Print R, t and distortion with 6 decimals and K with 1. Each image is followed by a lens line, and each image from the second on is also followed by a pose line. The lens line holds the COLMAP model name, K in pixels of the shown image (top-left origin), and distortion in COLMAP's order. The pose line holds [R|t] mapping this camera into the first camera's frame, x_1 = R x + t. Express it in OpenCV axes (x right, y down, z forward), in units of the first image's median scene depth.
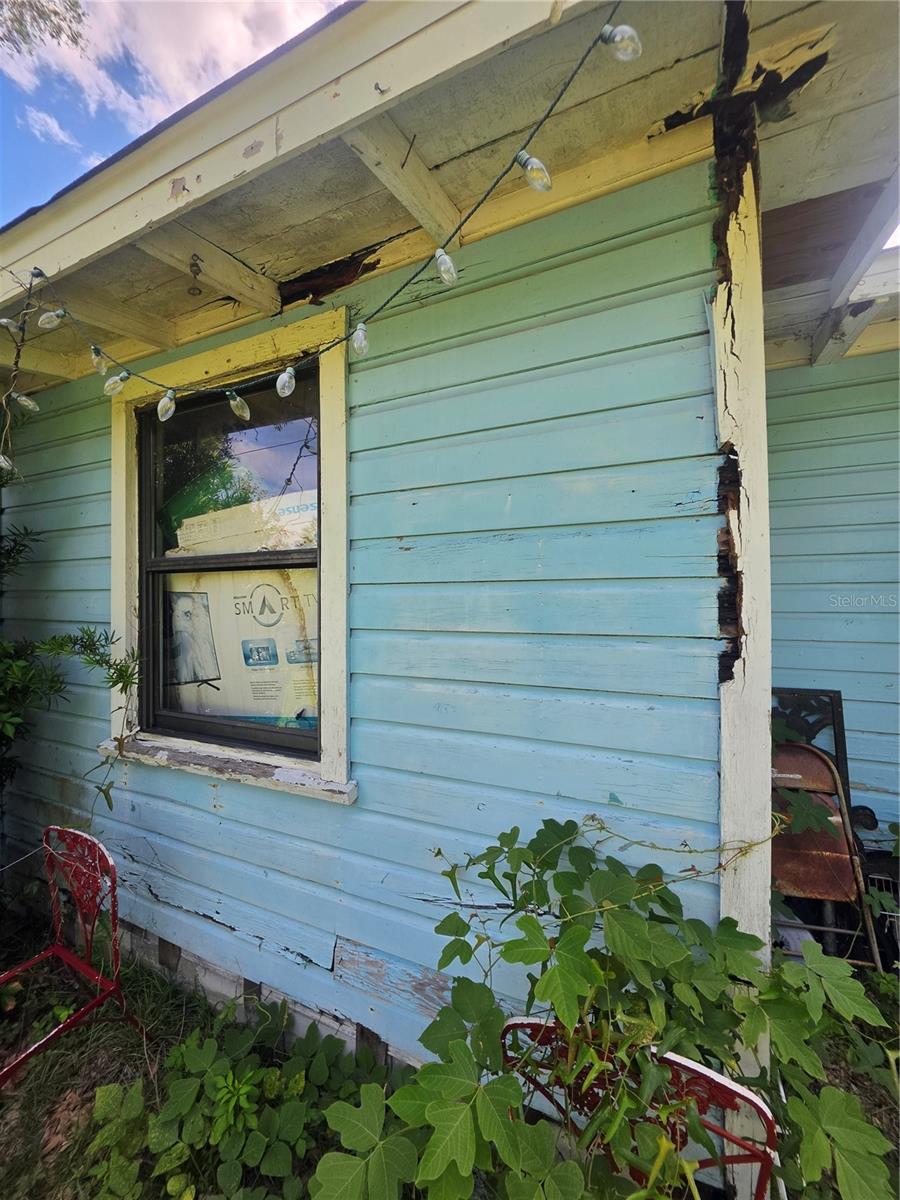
lens RADIAL K [[484.5, 0, 456.9], [0, 484.5, 601.4], [0, 0, 1]] dist [-0.004165, -0.000419]
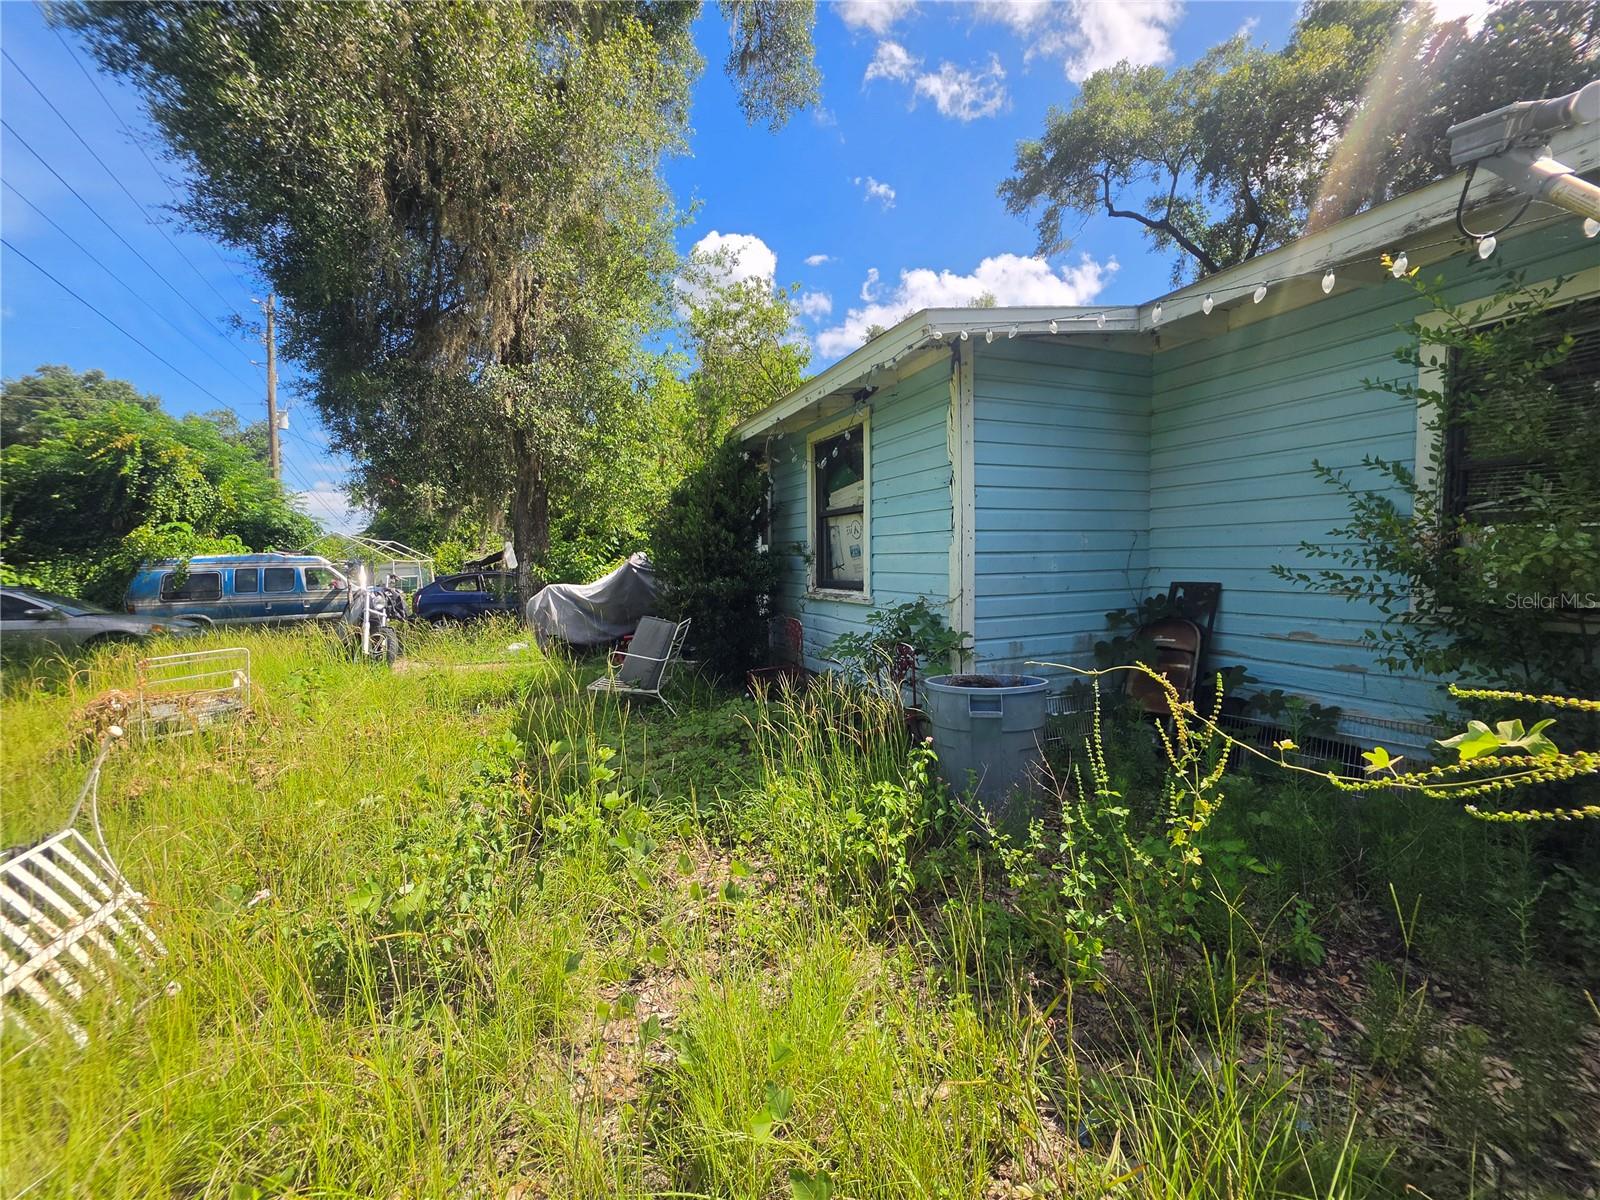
lens RADIAL K [[645.9, 0, 796.2], [0, 645.9, 590.6], [0, 0, 1]] dist [-0.004165, -0.000419]
pose [[0.742467, 0.029874, -0.669216, 1.522274], [0.007260, 0.998588, 0.052633, 0.140593], [0.669843, -0.043937, 0.741202, -1.534144]]
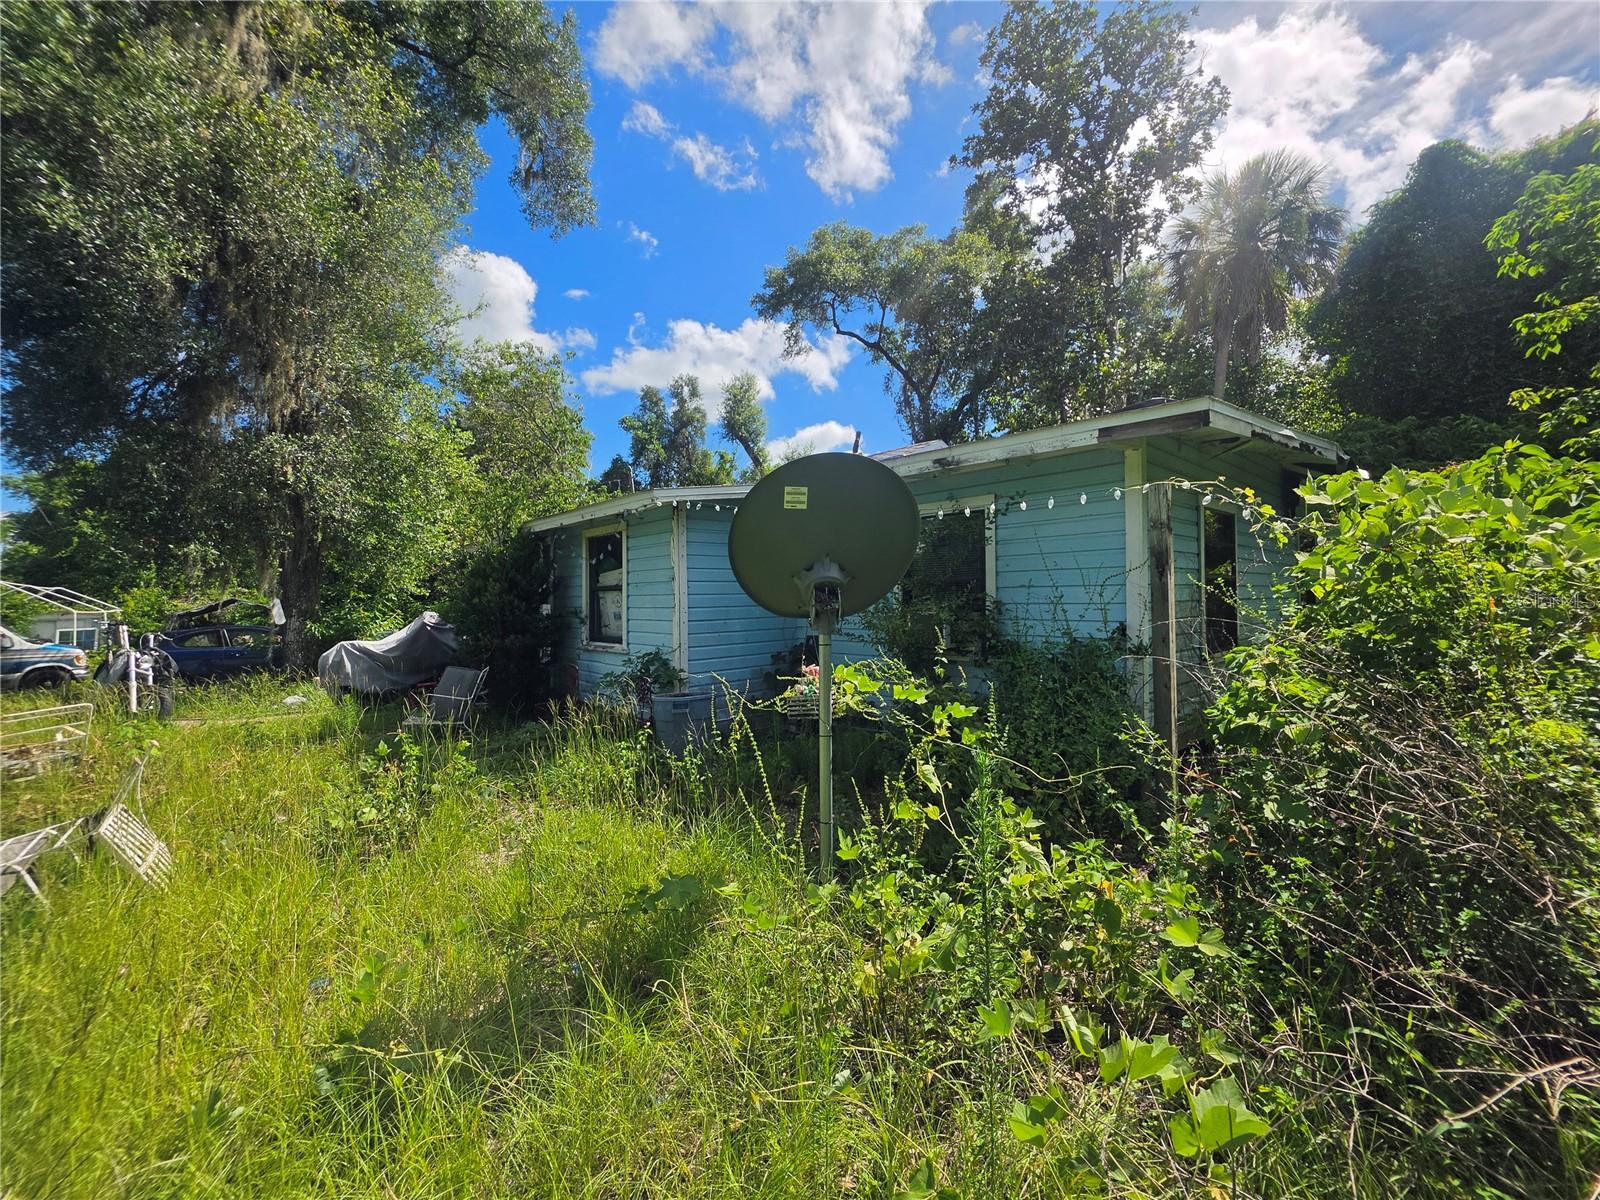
lens RADIAL K [[645.9, 0, 796.2], [0, 645.9, 590.6], [0, 0, 1]] dist [-0.004165, -0.000419]
pose [[0.922634, -0.009736, -0.385555, 2.567156], [0.005646, 0.999915, -0.011740, -0.005616], [0.385636, 0.008655, 0.922610, -2.740305]]
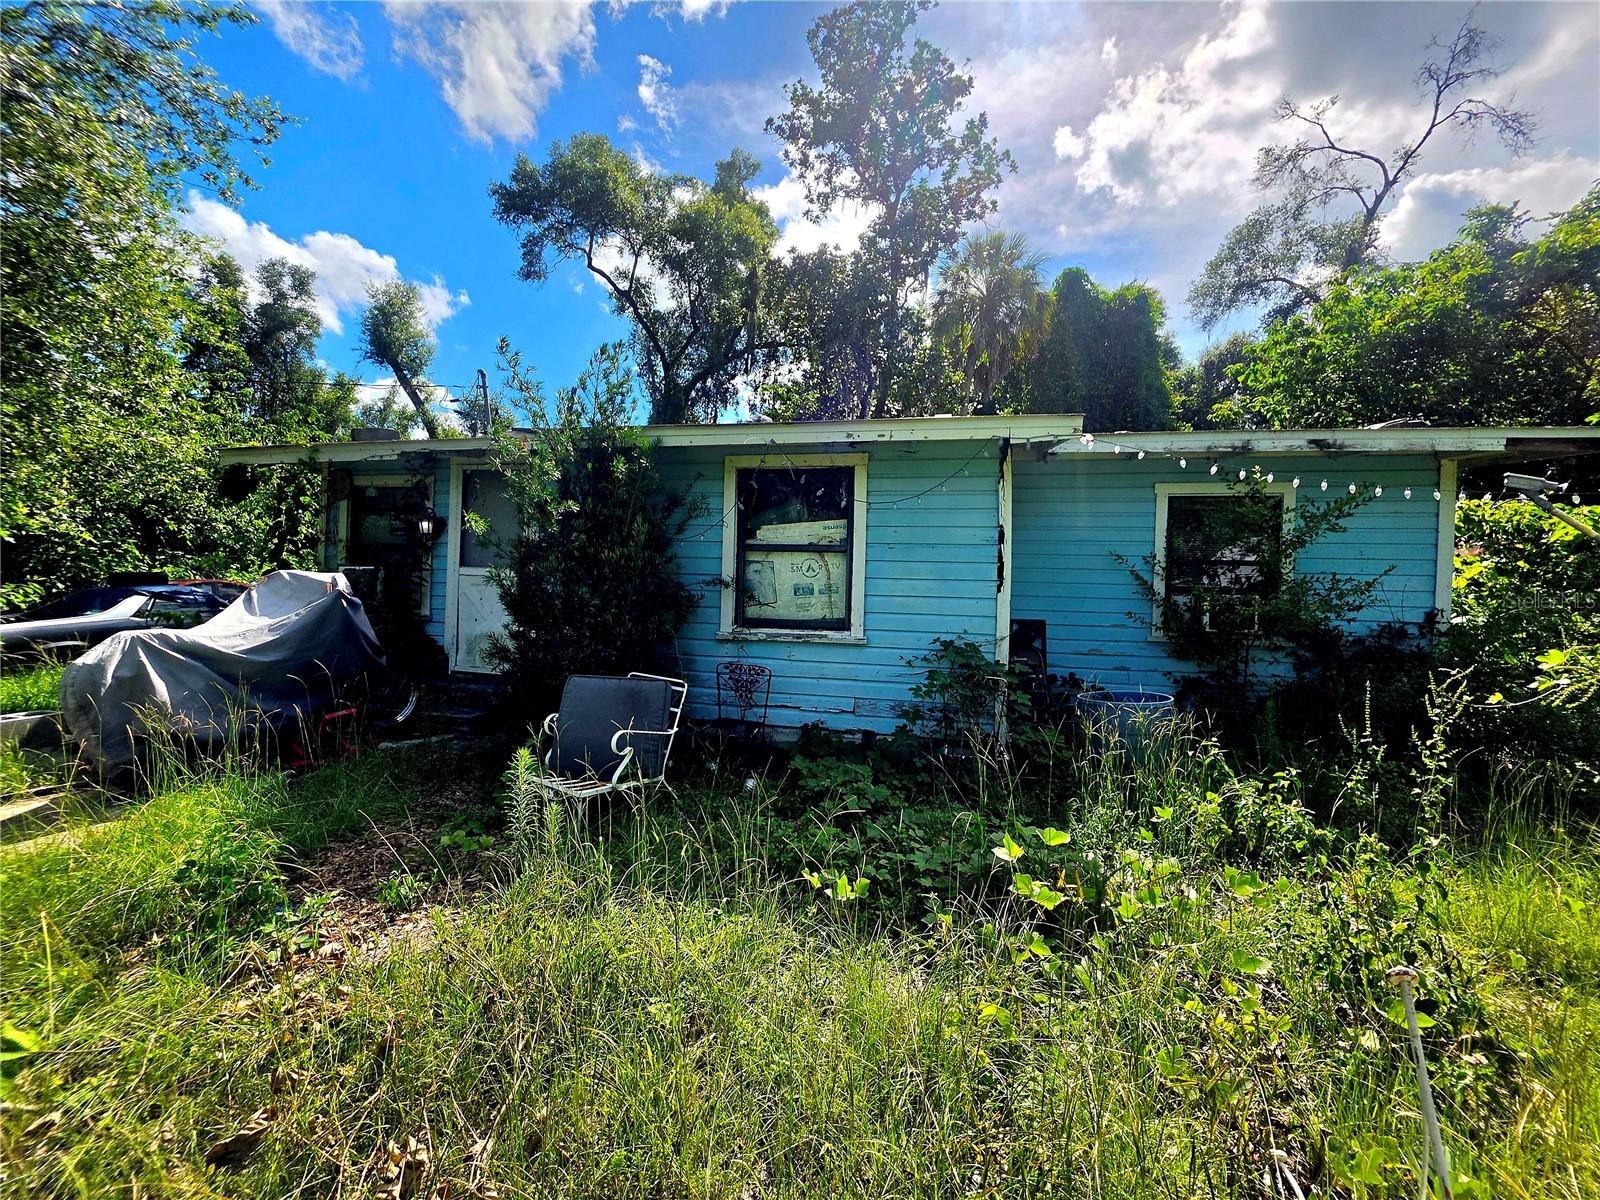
lens RADIAL K [[645.9, 0, 796.2], [0, 645.9, 590.6], [0, 0, 1]] dist [-0.004165, -0.000419]
pose [[0.975446, 0.028343, 0.218409, -1.185474], [-0.030216, 0.999530, 0.005238, 0.104303], [-0.218158, -0.011709, 0.975843, -2.026256]]
